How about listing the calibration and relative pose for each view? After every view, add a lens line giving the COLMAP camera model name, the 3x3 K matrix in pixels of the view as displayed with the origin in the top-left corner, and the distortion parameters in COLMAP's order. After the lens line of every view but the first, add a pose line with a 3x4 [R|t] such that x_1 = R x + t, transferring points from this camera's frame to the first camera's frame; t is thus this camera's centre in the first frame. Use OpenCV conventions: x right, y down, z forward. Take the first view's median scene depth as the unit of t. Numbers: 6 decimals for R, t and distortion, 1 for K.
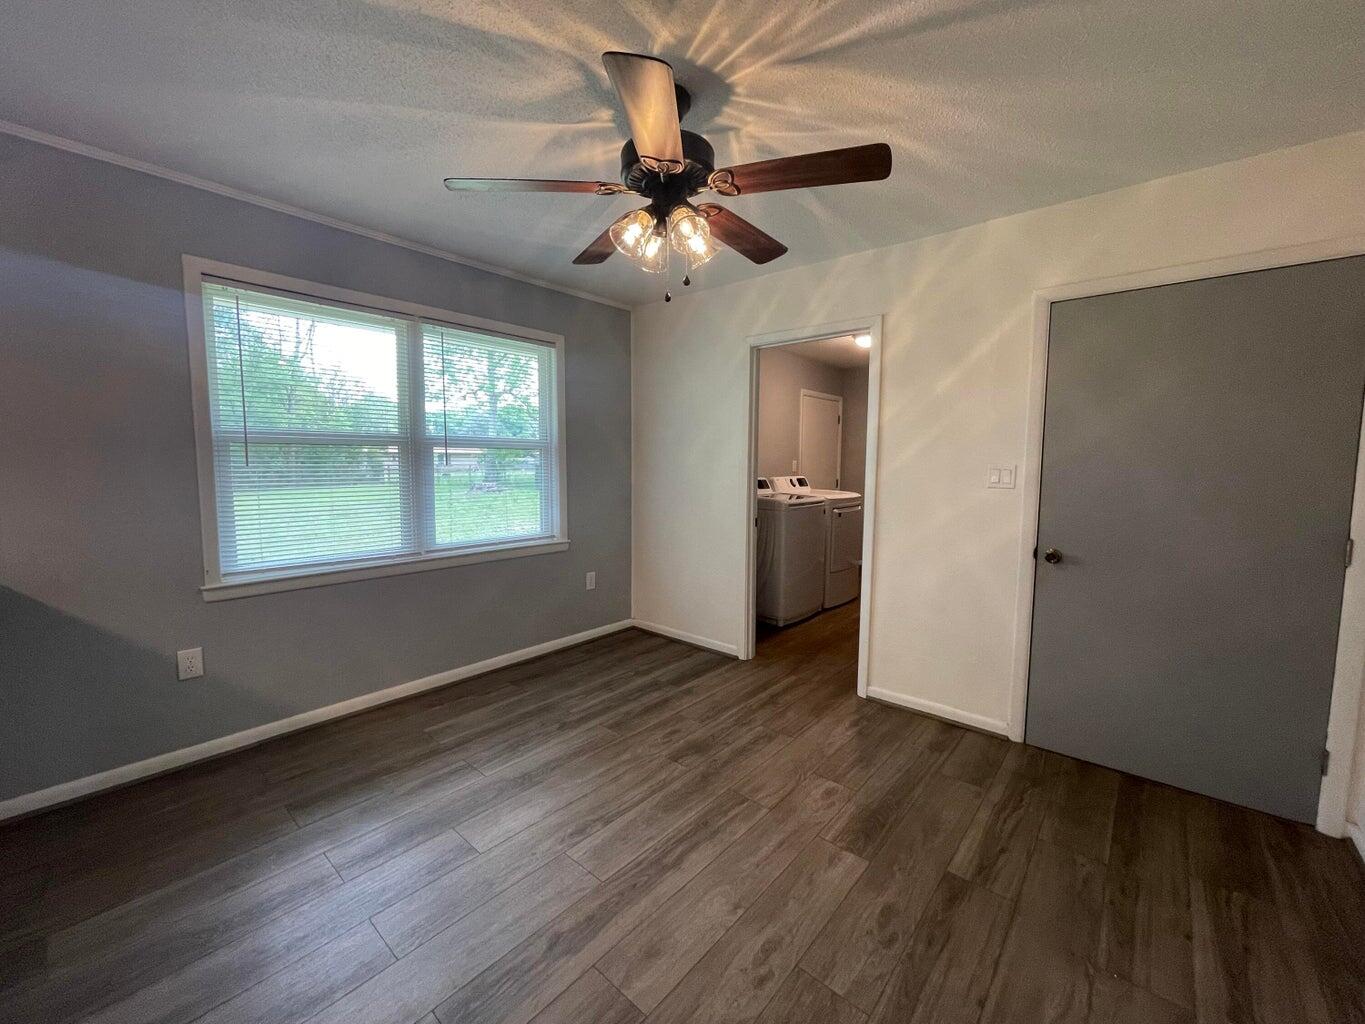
lens RADIAL K [[552.5, 0, 687.7], [0, 552.5, 519.5], [0, 0, 1]] dist [-0.003556, 0.000003]
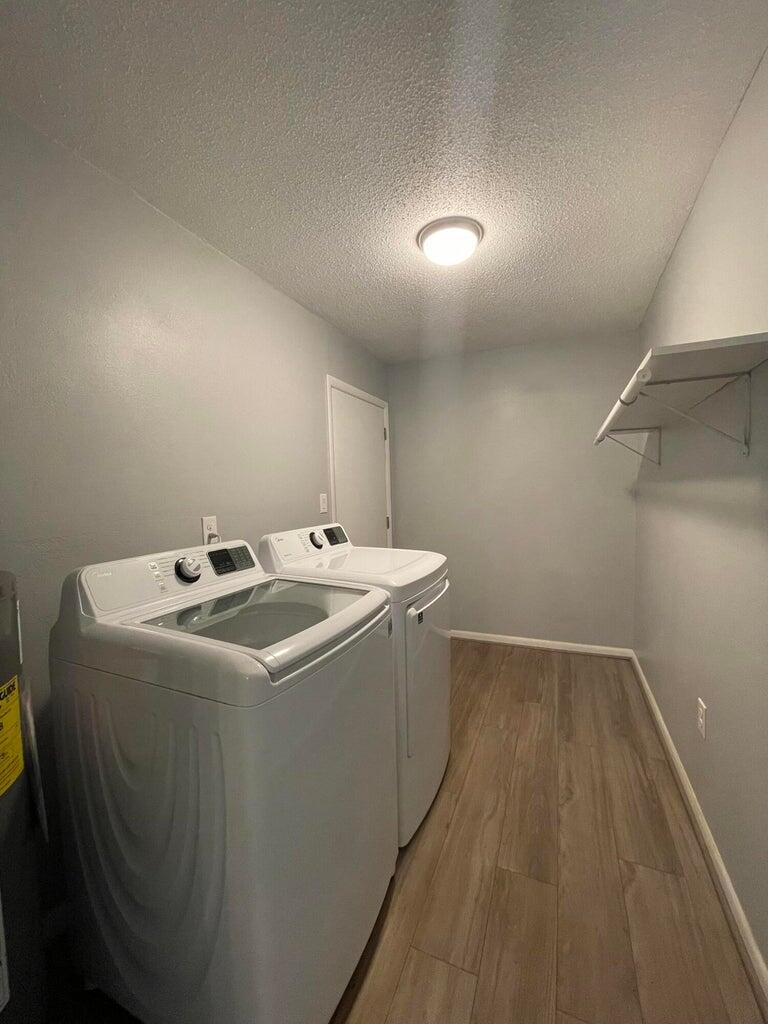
lens RADIAL K [[414.5, 0, 383.5], [0, 414.5, 512.3], [0, 0, 1]] dist [-0.003556, 0.000003]
pose [[0.955846, -0.048169, 0.289893, 0.138430], [0.063434, 0.997038, -0.043490, -0.070326], [-0.286940, 0.059959, 0.956070, 0.610215]]
